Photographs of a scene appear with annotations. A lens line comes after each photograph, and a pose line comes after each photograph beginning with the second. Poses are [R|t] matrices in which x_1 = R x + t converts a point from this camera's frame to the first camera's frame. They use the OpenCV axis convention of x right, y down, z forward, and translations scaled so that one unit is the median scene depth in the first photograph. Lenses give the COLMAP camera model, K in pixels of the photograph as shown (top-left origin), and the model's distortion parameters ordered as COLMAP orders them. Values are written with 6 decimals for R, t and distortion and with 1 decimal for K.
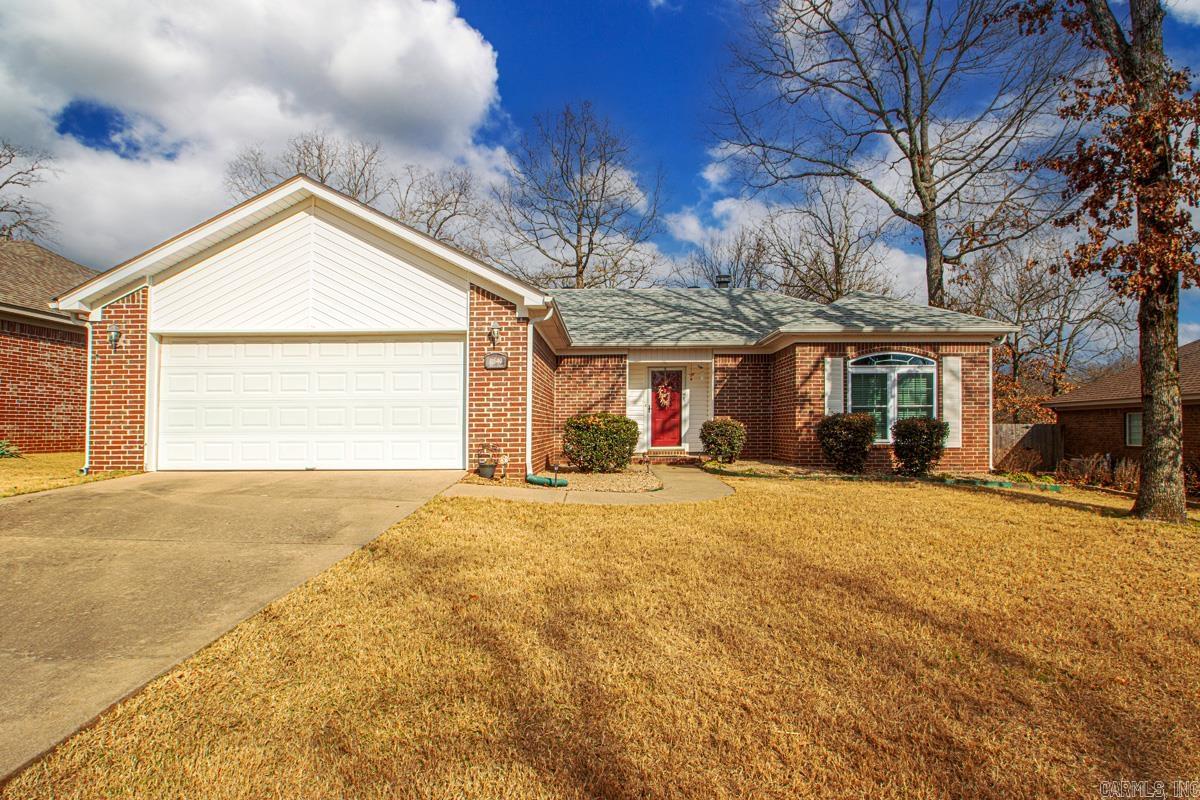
lens RADIAL K [[703.4, 0, 669.6], [0, 703.4, 401.5], [0, 0, 1]] dist [-0.004371, -0.007403]
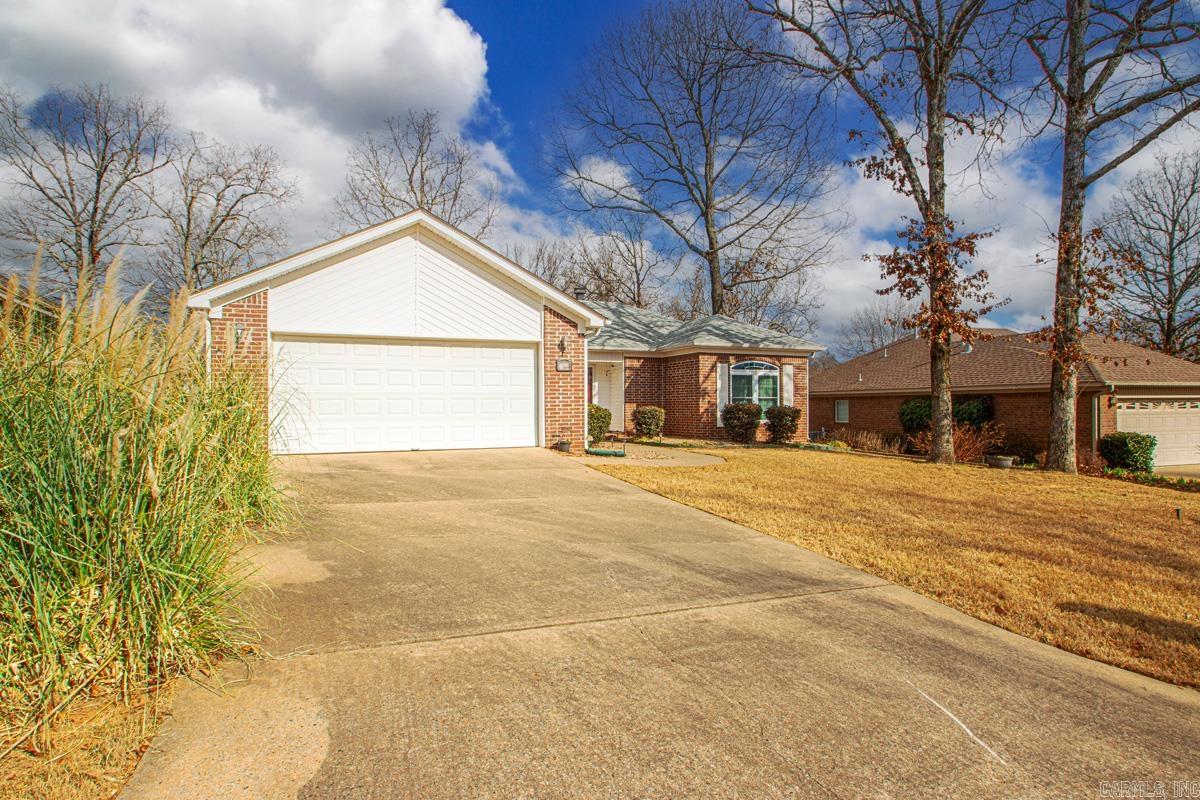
lens RADIAL K [[644.7, 0, 653.0], [0, 644.7, 401.3], [0, 0, 1]] dist [0.004783, 0.000416]
pose [[0.906278, 0.004242, 0.422660, -0.460602], [-0.016720, 0.999527, 0.025821, -0.017489], [-0.422351, -0.030468, 0.905920, -0.141264]]
